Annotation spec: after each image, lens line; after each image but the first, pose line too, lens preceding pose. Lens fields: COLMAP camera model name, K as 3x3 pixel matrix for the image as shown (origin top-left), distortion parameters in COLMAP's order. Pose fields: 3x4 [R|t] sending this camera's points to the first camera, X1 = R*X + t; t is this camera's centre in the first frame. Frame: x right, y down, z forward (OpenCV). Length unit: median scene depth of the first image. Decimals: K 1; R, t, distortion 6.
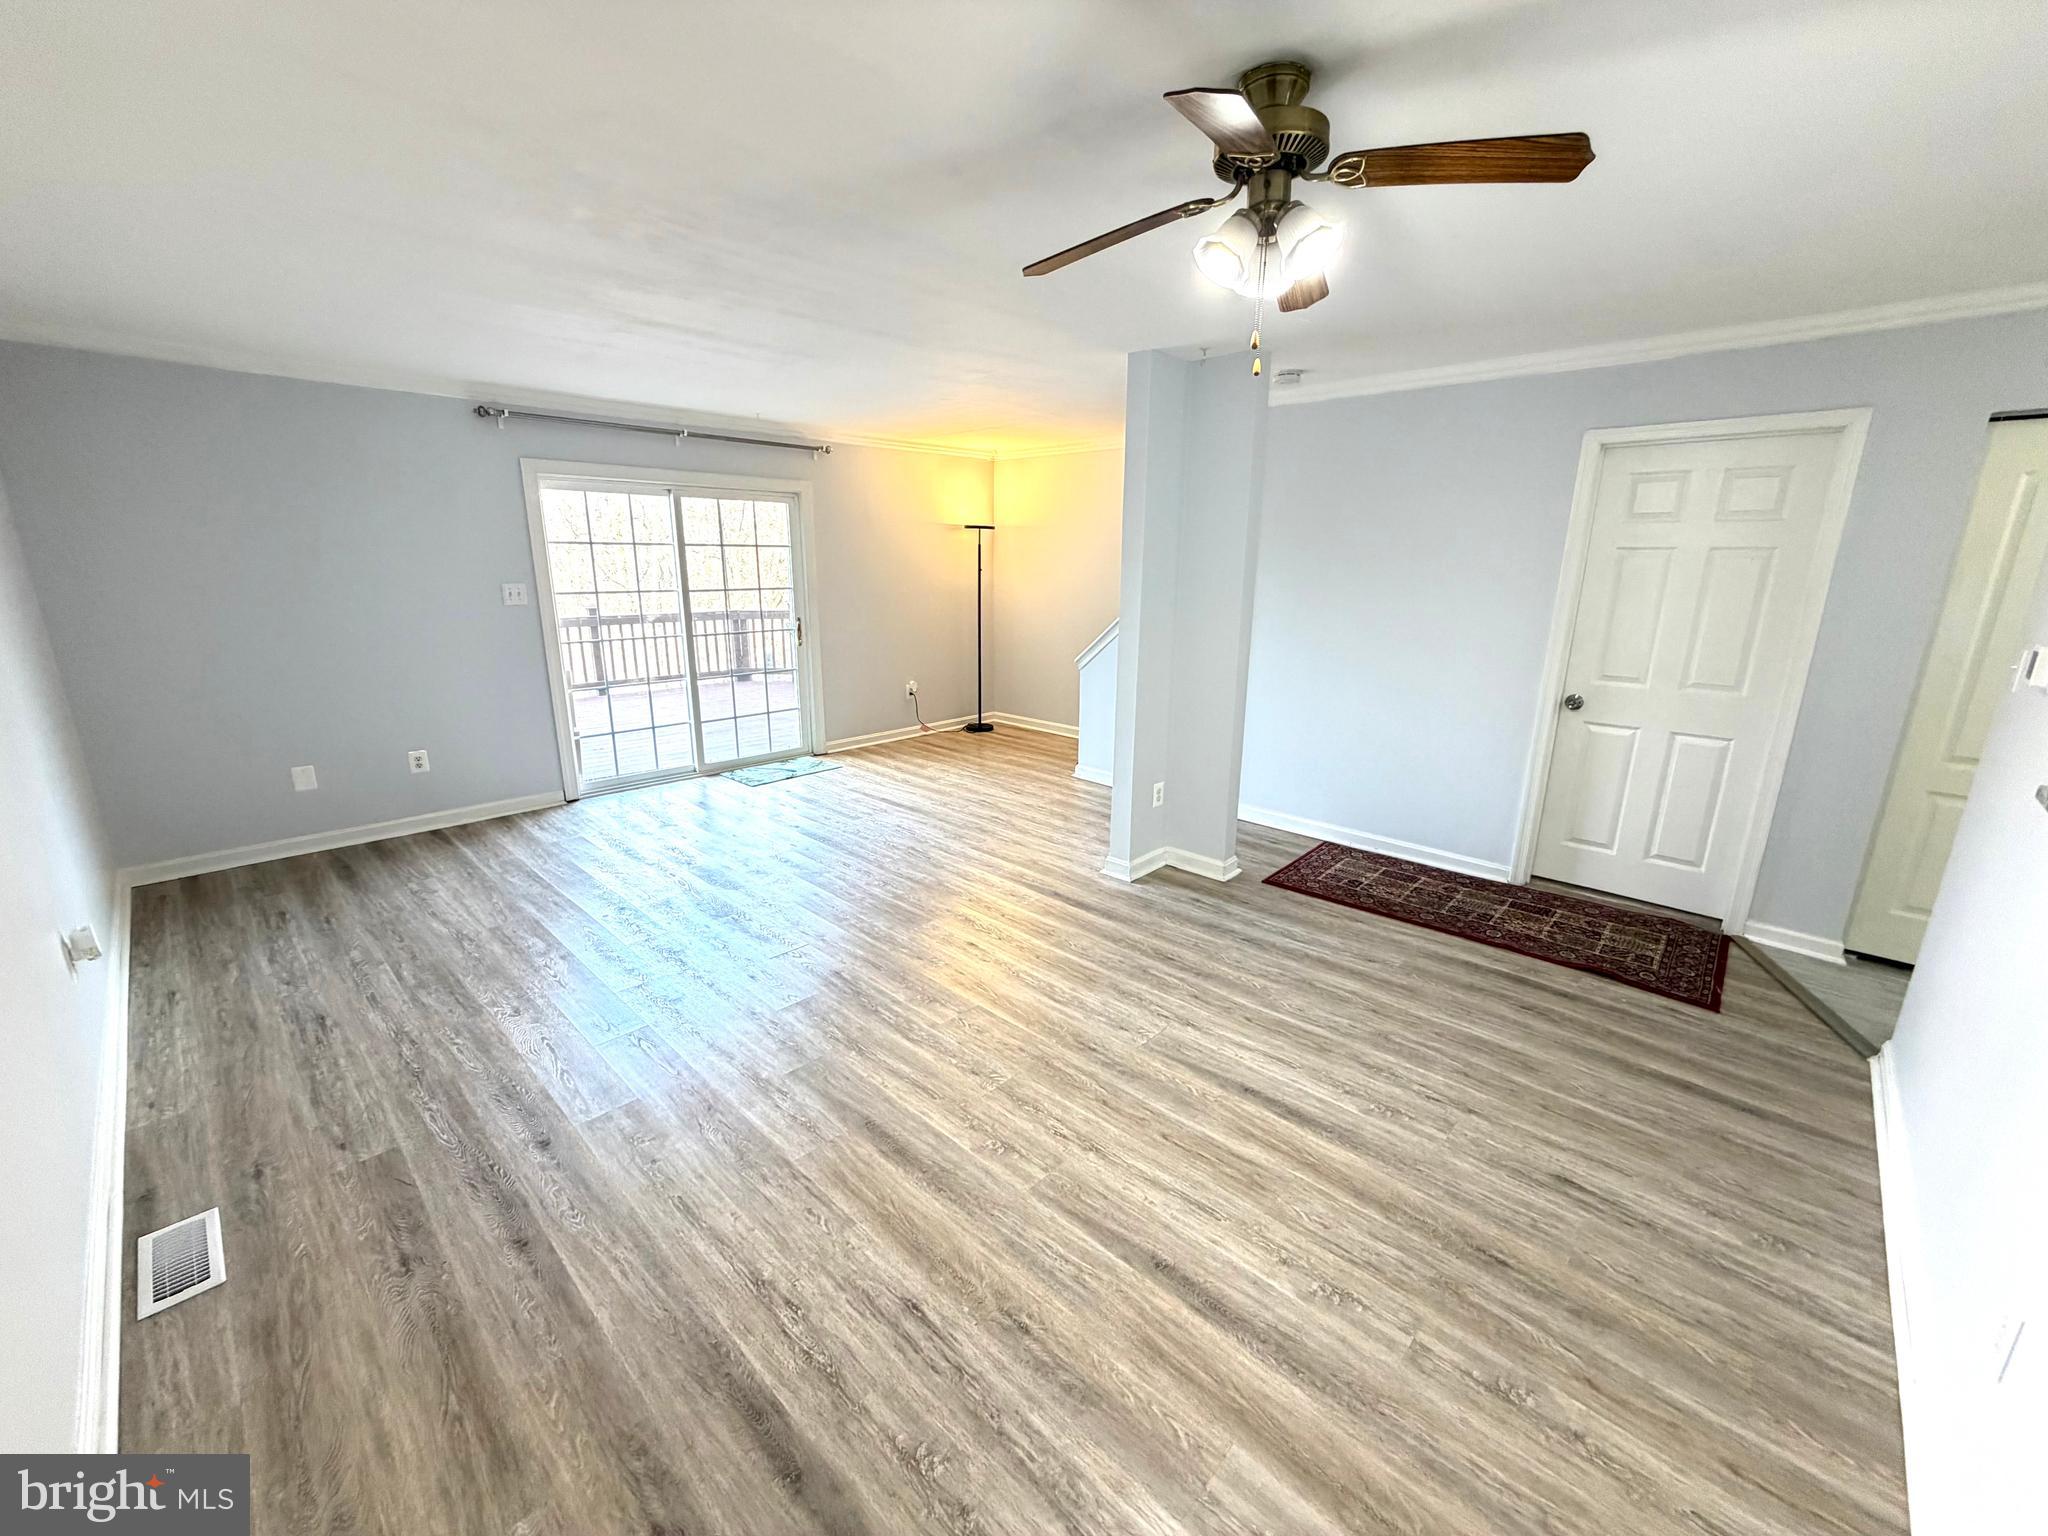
lens RADIAL K [[816.3, 0, 1015.8], [0, 816.3, 767.6], [0, 0, 1]] dist [-0.000633, 0.000033]
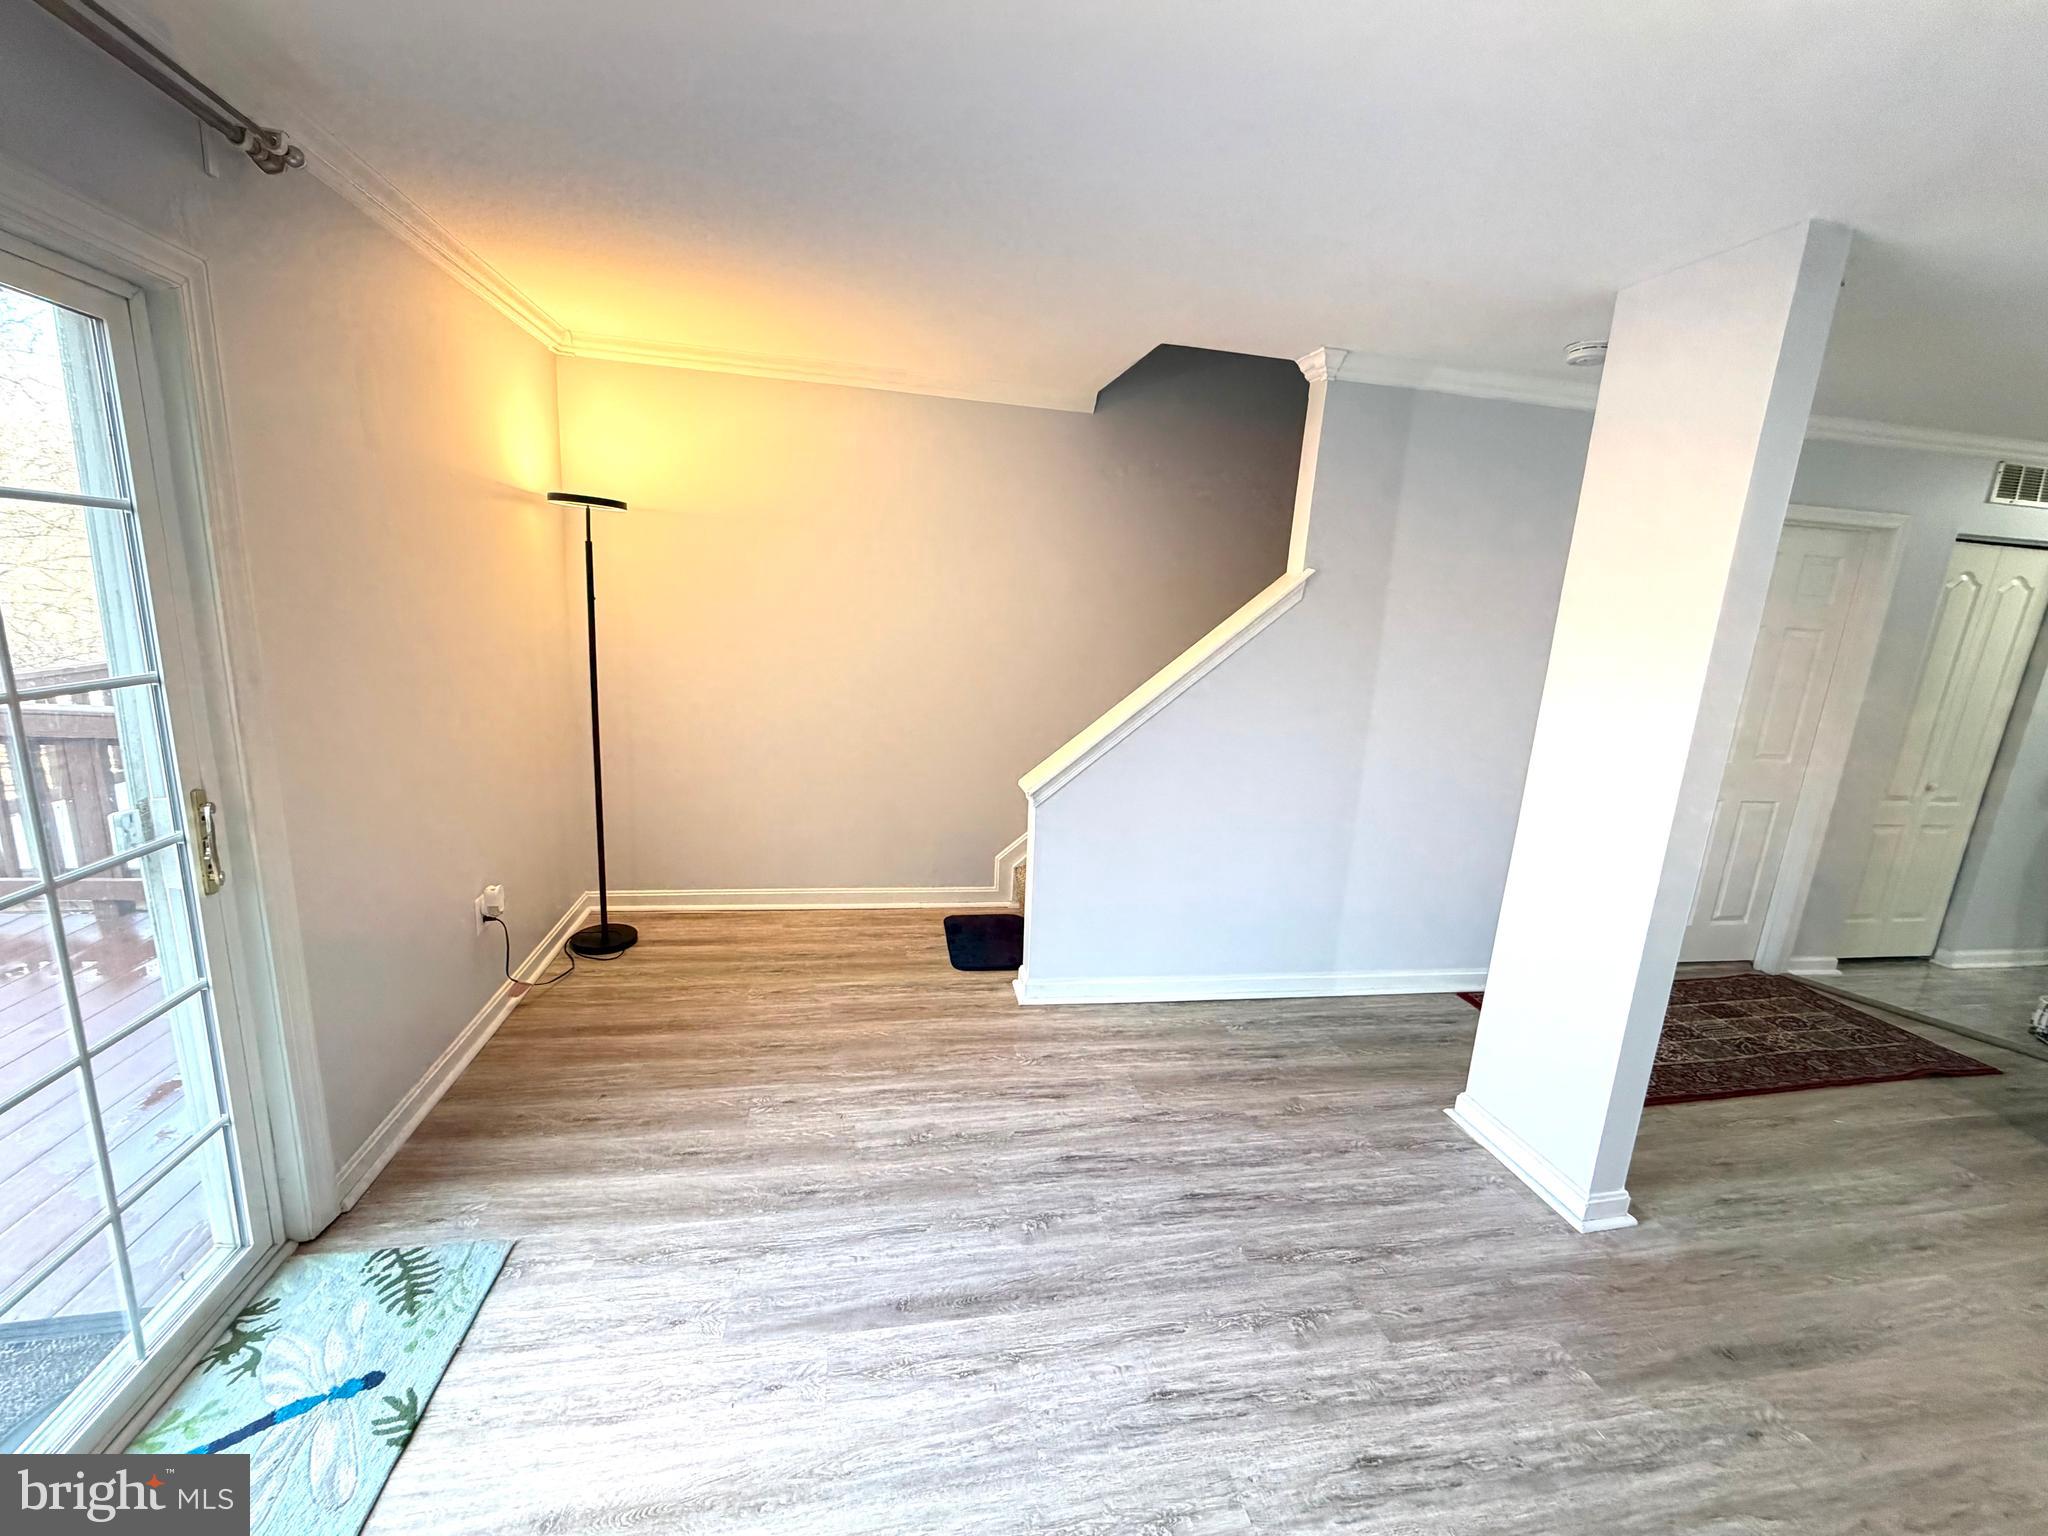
lens RADIAL K [[826.1, 0, 1028.7], [0, 826.1, 764.2], [0, 0, 1]] dist [-0.000010, 0.000220]
pose [[0.577727, -0.137872, 0.804502, -0.573916], [0.150455, 0.986730, 0.061057, -0.298014], [-0.802244, 0.085767, 0.590804, 1.137844]]
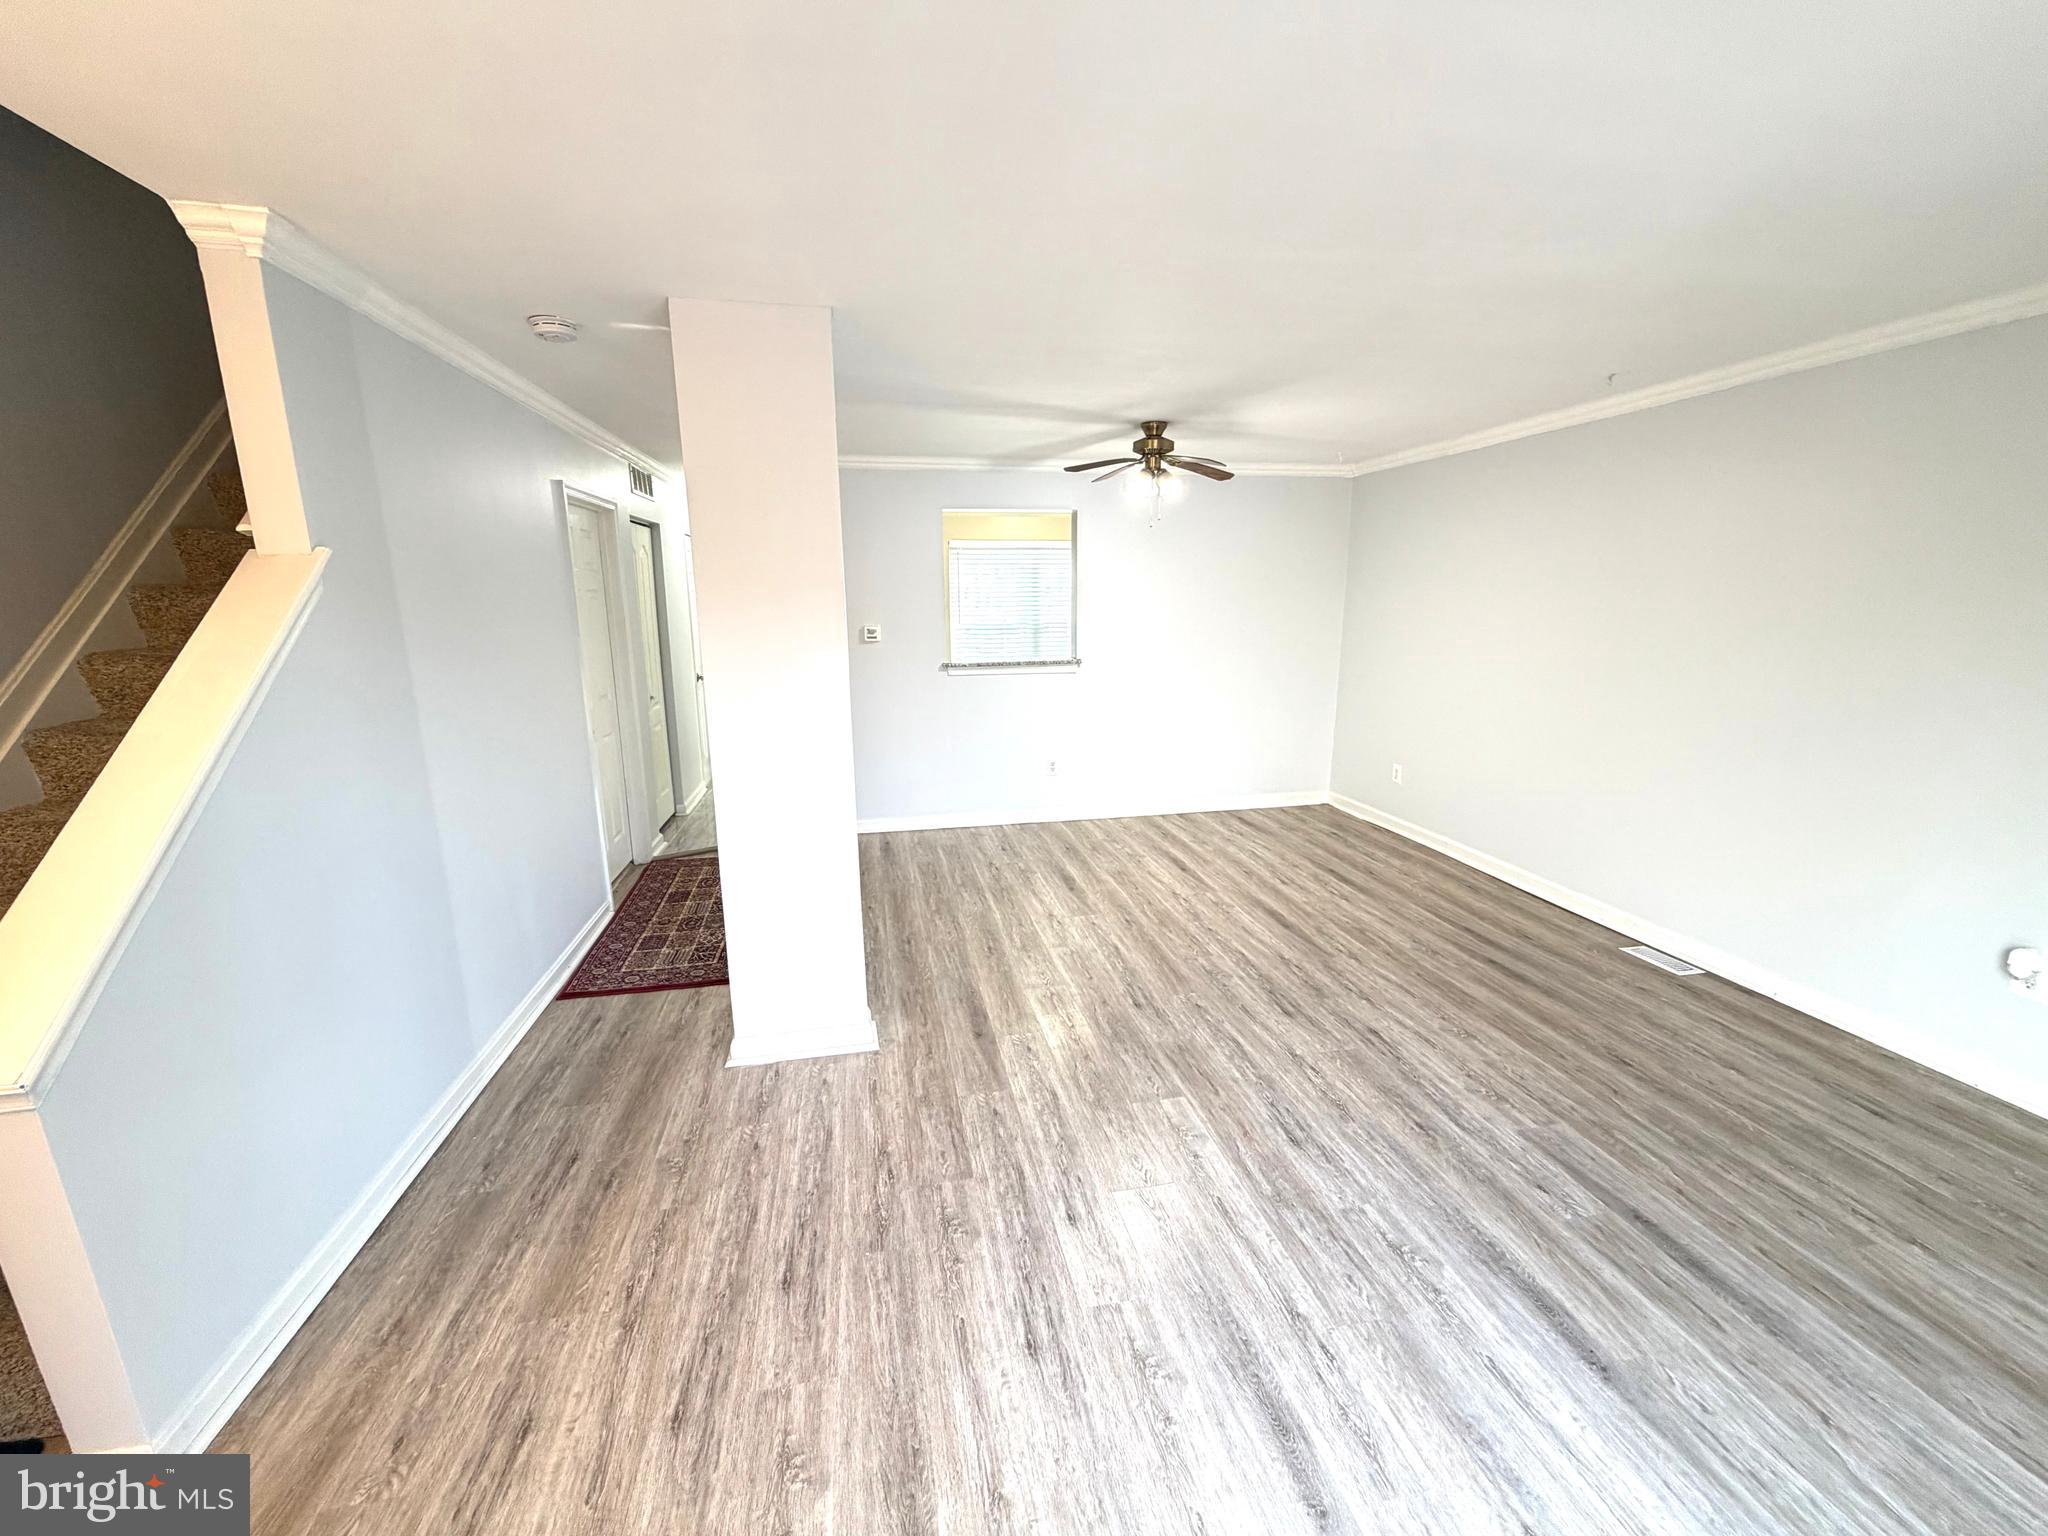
lens RADIAL K [[816.3, 0, 1015.8], [0, 816.3, 767.6], [0, 0, 1]] dist [-0.000633, 0.000033]
pose [[-0.814295, -0.124341, 0.566976, -0.431295], [0.145469, 0.901899, 0.406715, -0.428424], [-0.561927, 0.413664, -0.716324, 1.604960]]
